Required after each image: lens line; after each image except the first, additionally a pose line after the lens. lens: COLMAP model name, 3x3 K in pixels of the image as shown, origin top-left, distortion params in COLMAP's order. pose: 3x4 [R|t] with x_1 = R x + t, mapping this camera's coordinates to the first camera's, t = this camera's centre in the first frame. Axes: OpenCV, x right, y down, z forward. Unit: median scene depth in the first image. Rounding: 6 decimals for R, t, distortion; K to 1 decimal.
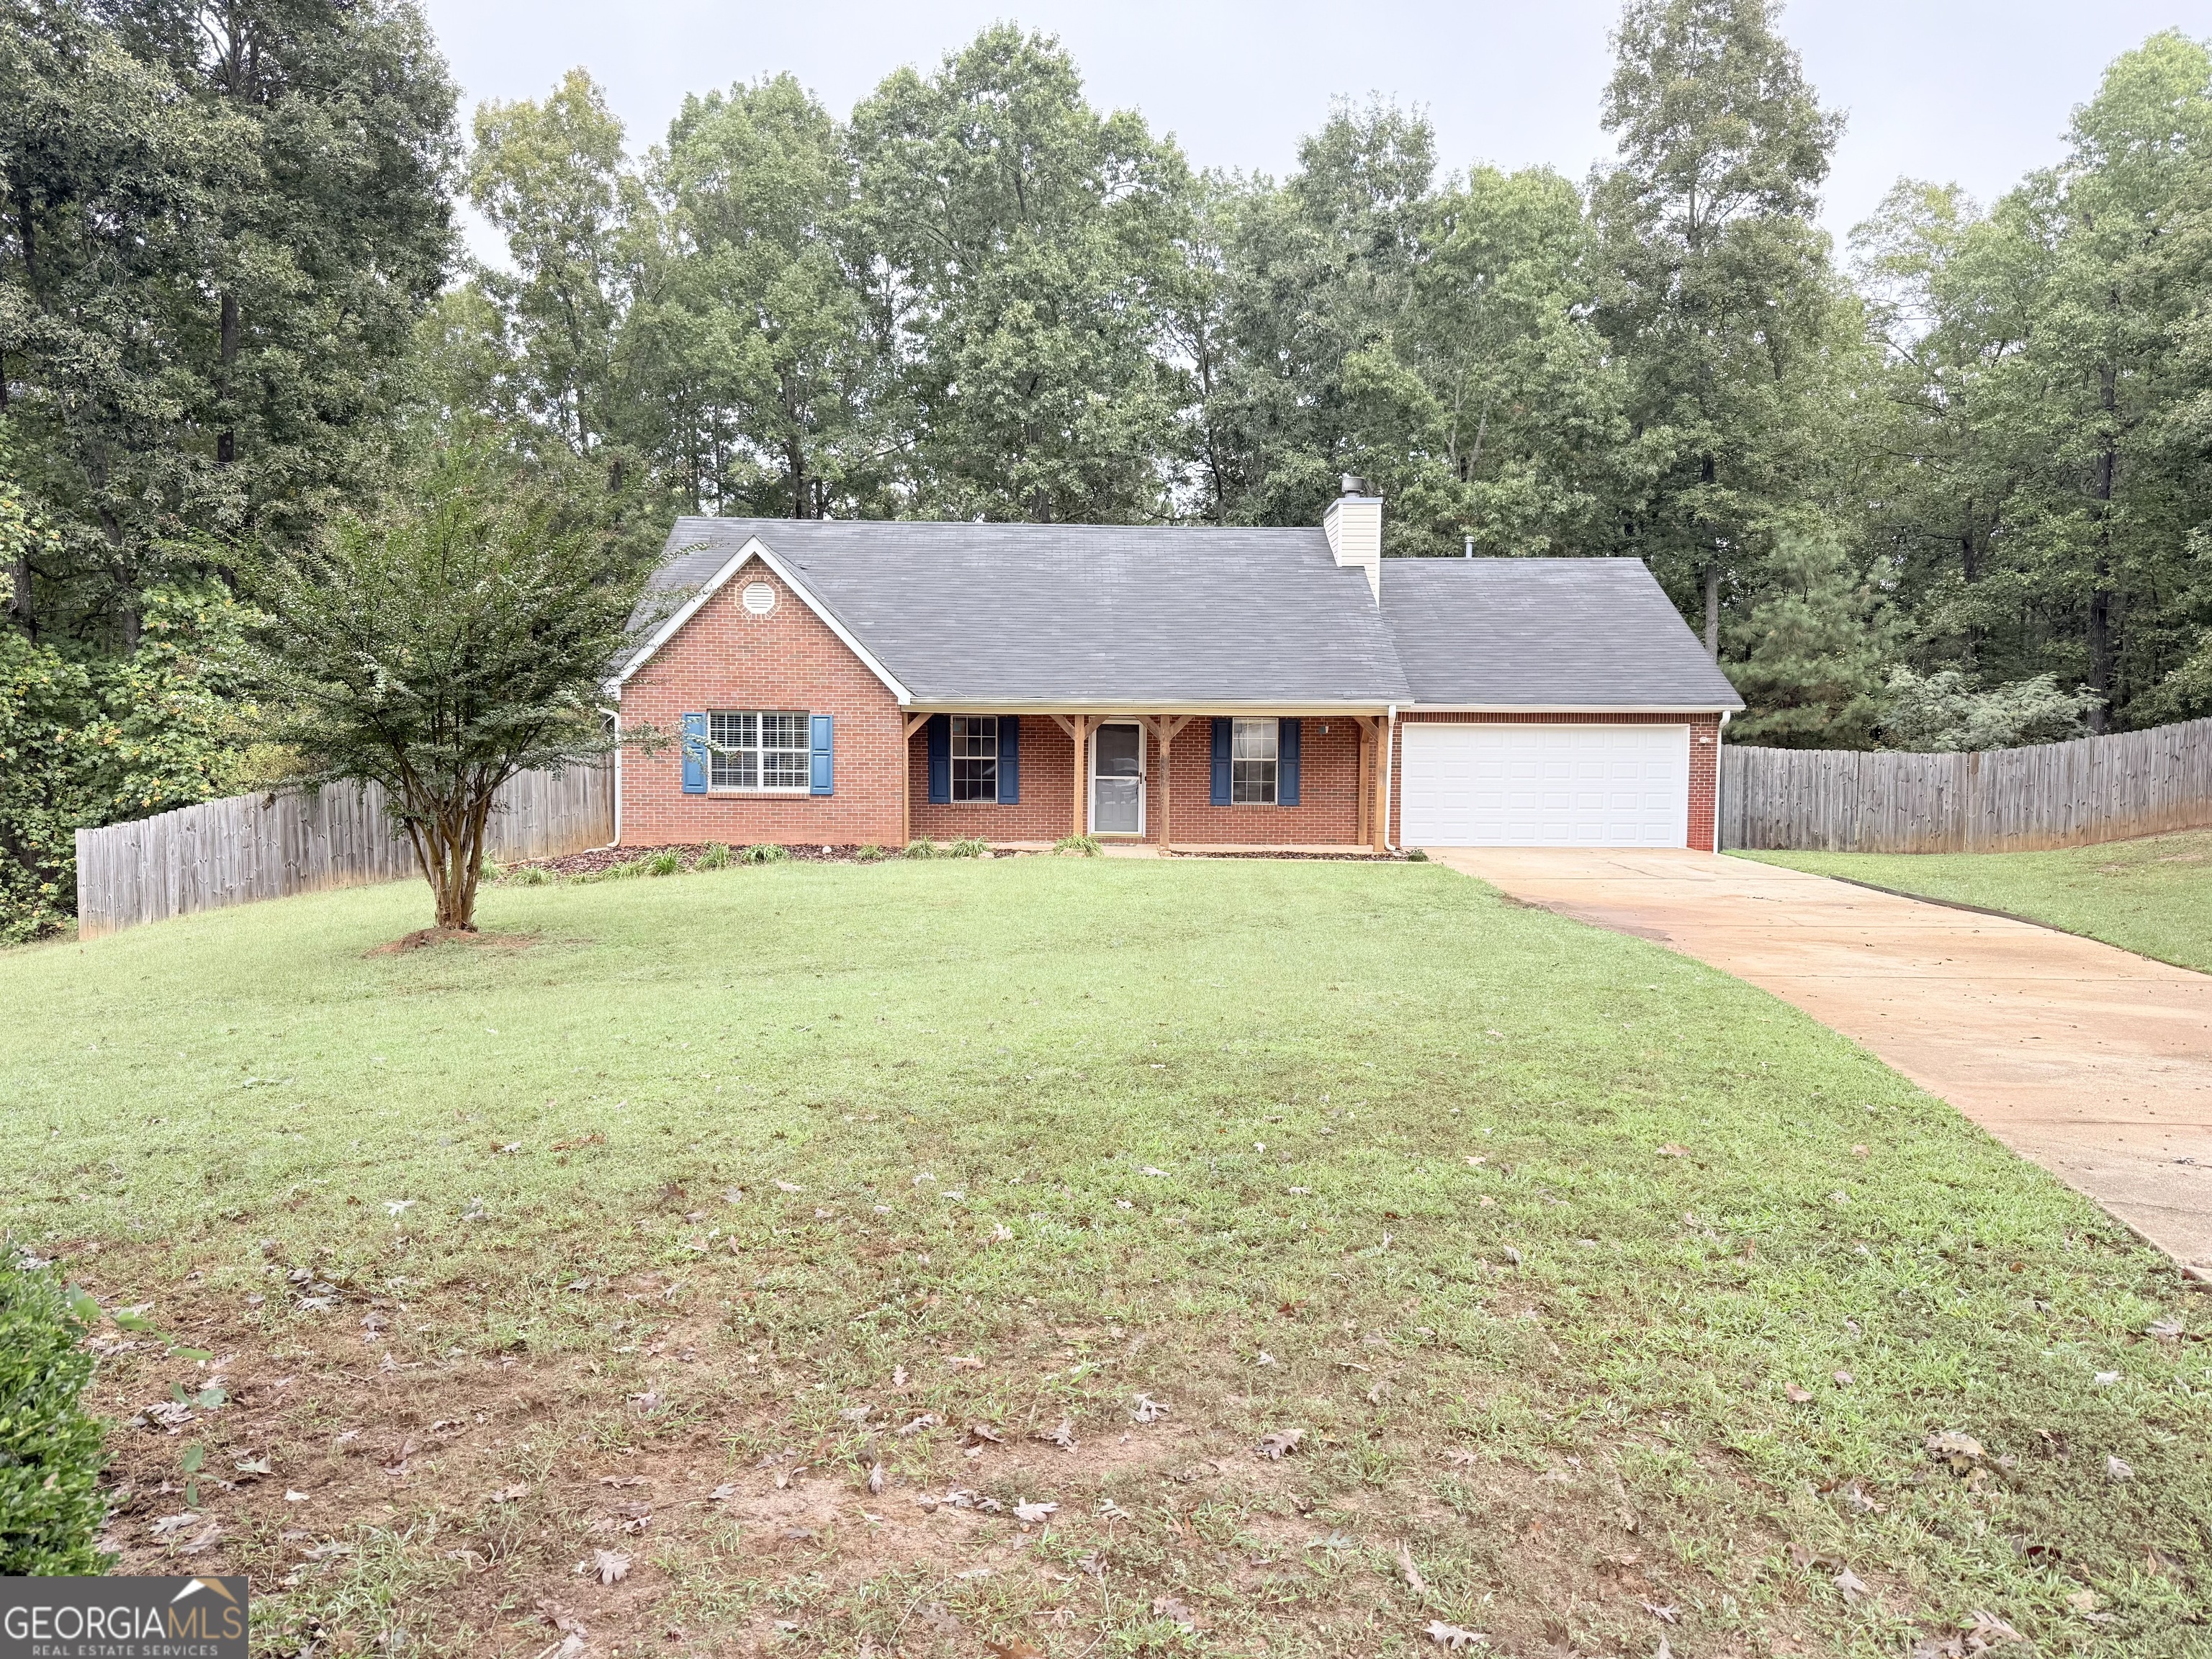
lens RADIAL K [[1546.7, 0, 1105.4], [0, 1546.7, 831.8], [0, 0, 1]] dist [-0.007543, -0.019128]
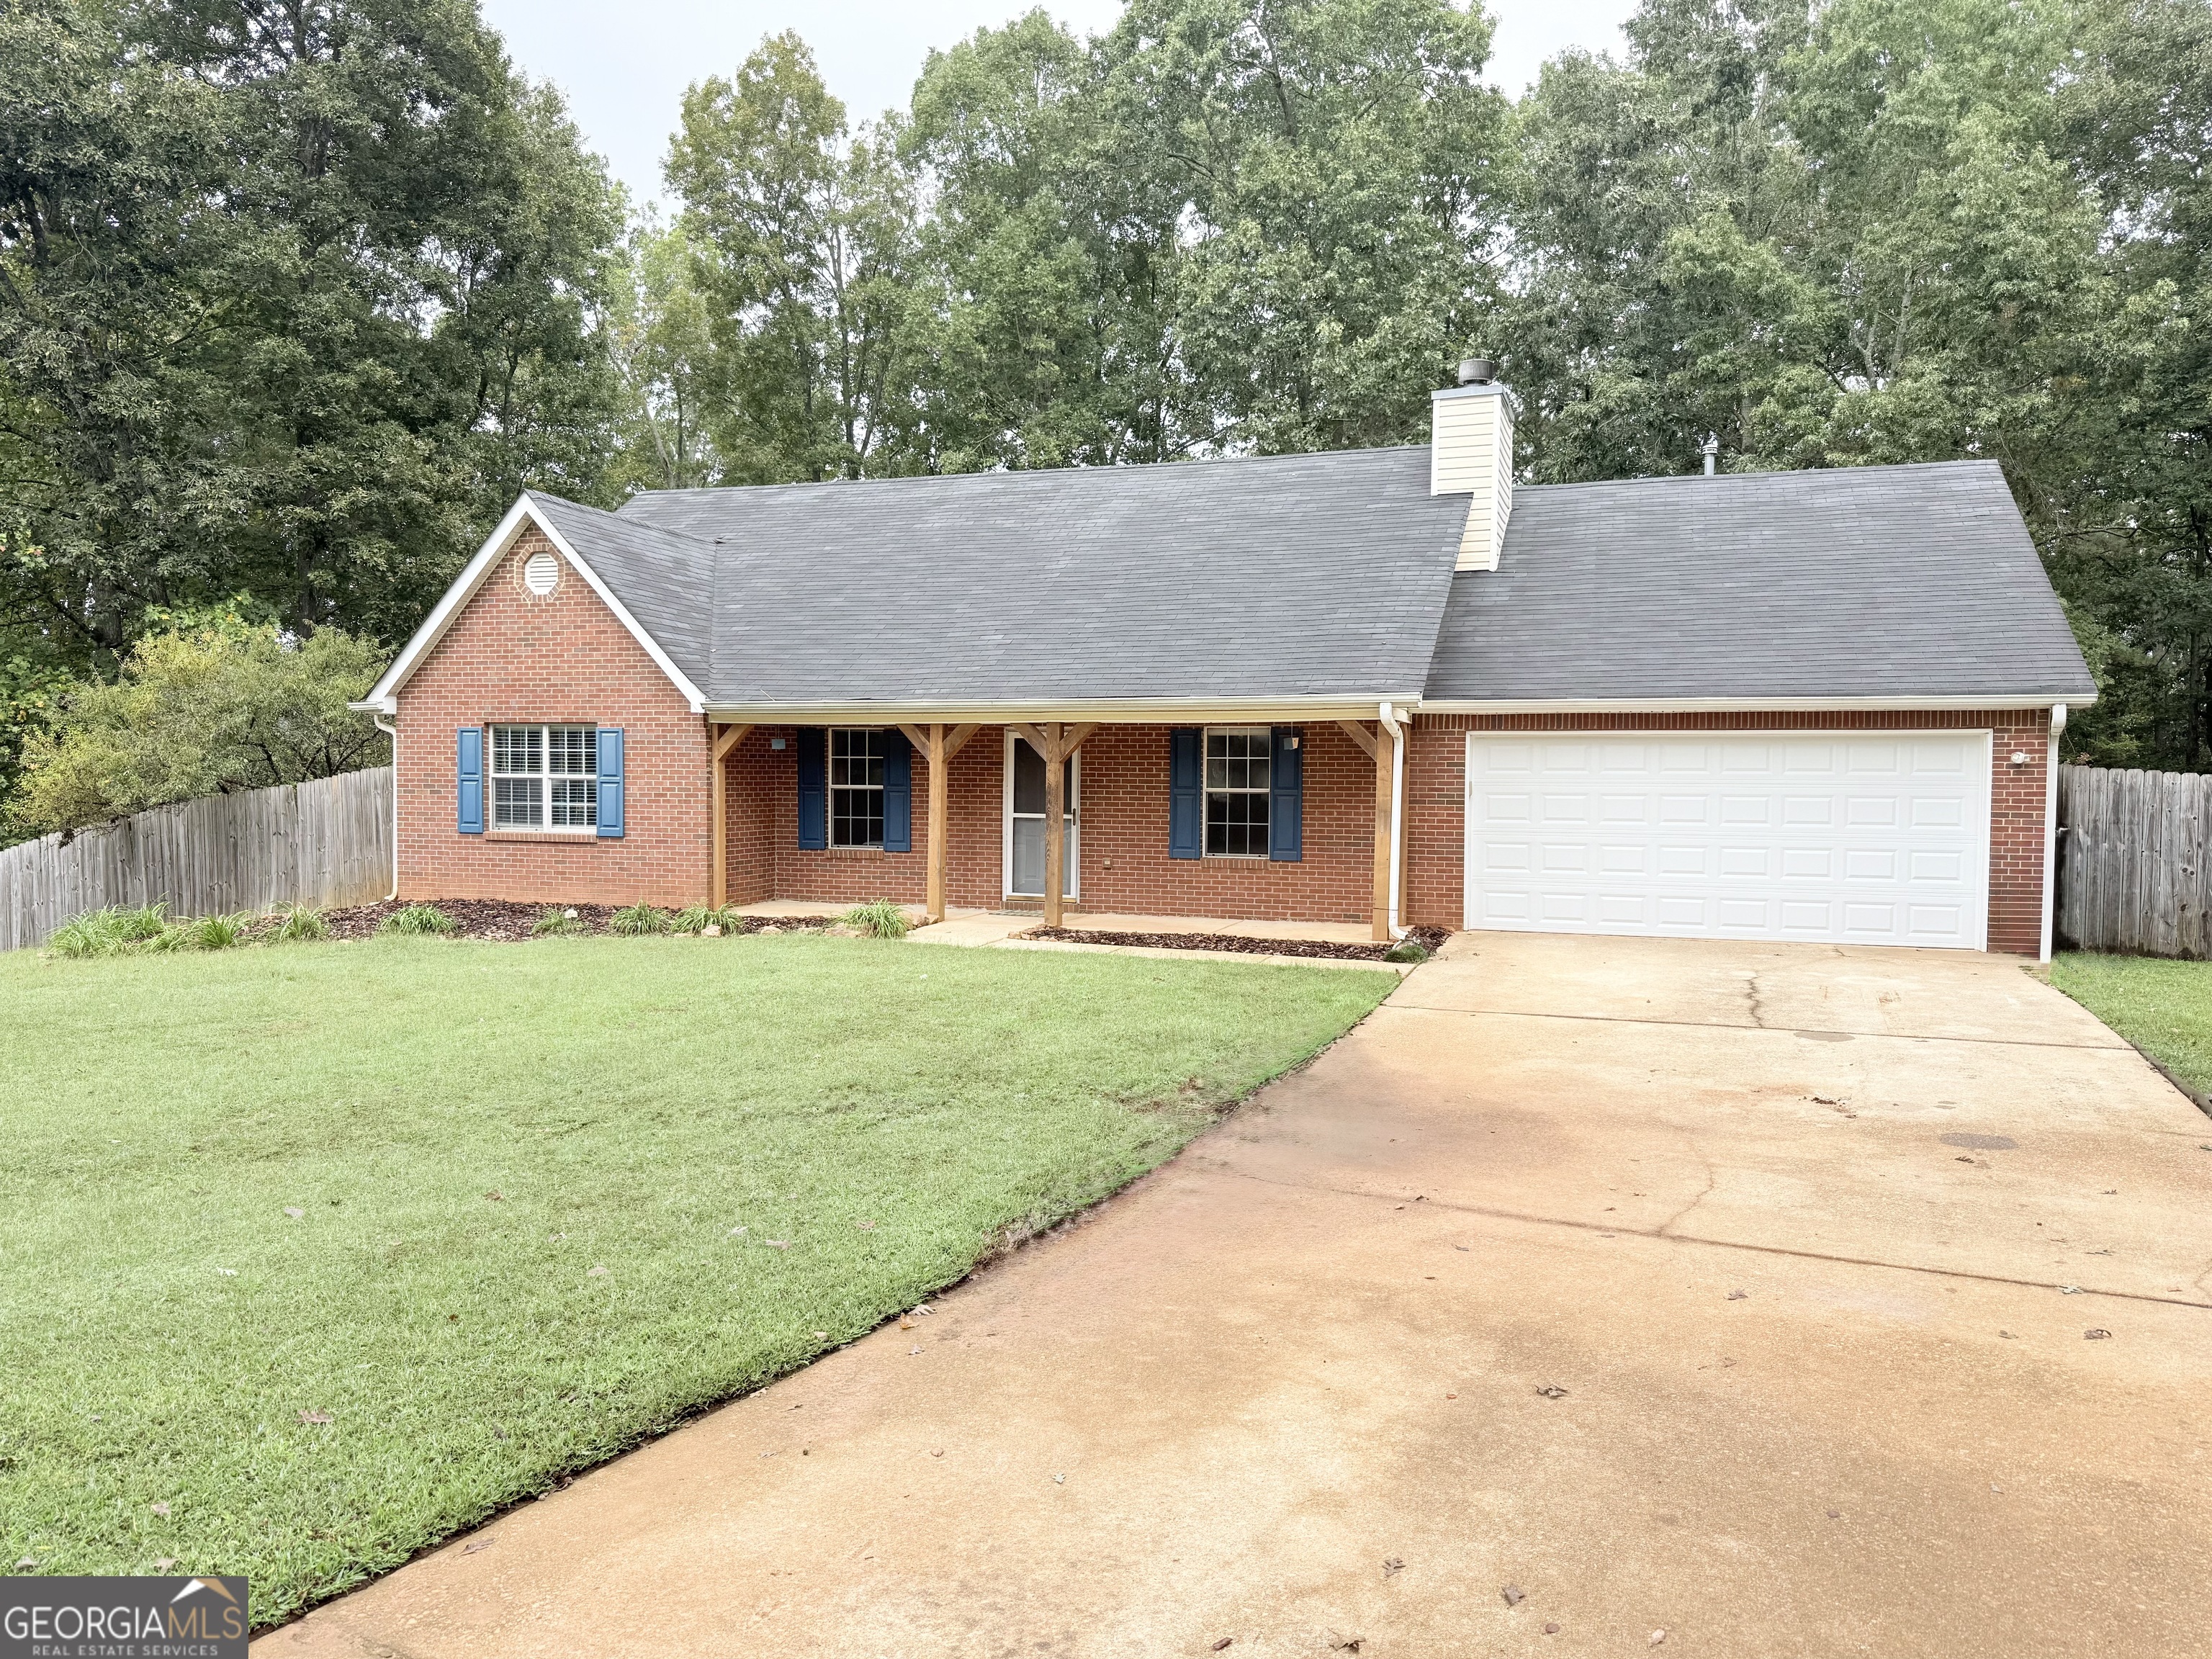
lens RADIAL K [[1546.7, 0, 1102.0], [0, 1546.7, 825.0], [0, 0, 1]] dist [-0.007543, -0.019128]
pose [[0.932107, 0.011211, -0.362009, 0.282210], [-0.017834, 0.999729, -0.014960, -0.021268], [0.361743, 0.020400, 0.932055, 0.370587]]
